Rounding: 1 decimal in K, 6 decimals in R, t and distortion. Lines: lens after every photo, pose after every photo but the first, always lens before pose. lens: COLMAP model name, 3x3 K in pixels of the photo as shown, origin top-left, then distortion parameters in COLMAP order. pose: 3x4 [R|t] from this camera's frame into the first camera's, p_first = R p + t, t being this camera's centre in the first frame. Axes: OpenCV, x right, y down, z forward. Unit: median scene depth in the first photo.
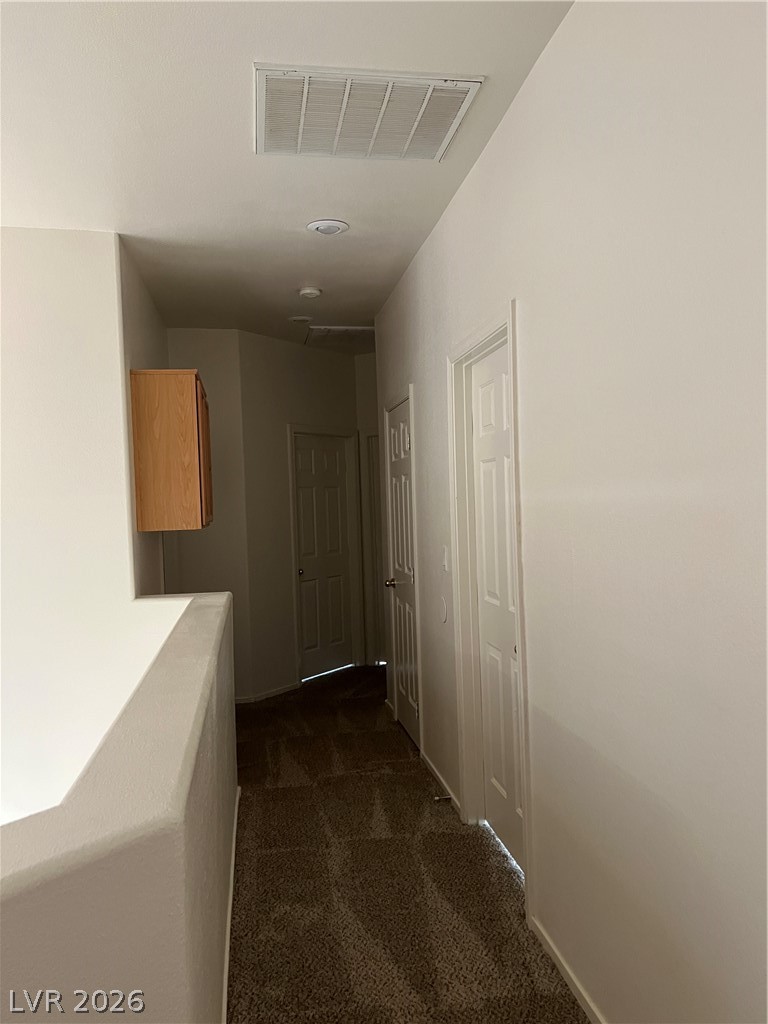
lens RADIAL K [[771.7, 0, 379.8], [0, 771.7, 508.9], [0, 0, 1]] dist [0.037242, -0.035060]
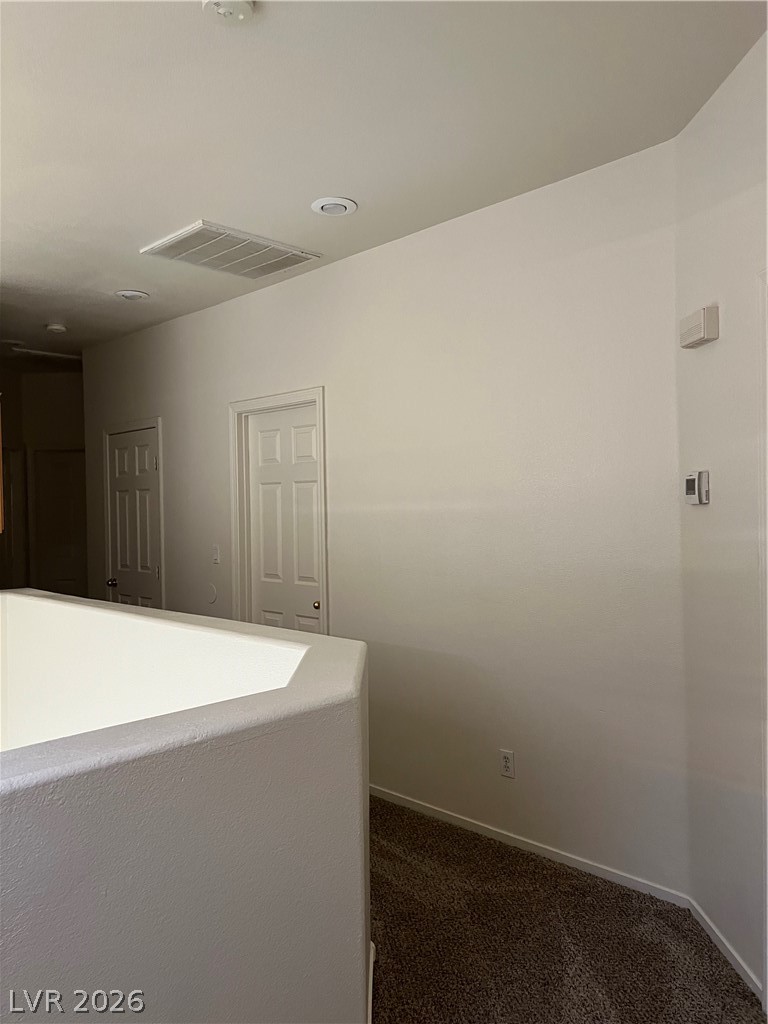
lens RADIAL K [[771.7, 0, 388.4], [0, 771.7, 513.2], [0, 0, 1]] dist [0.037242, -0.035060]
pose [[0.810268, -0.003827, 0.586047, -0.469052], [0.008352, 0.999953, -0.005018, 0.002191], [-0.586000, 0.008960, 0.810261, -0.266777]]
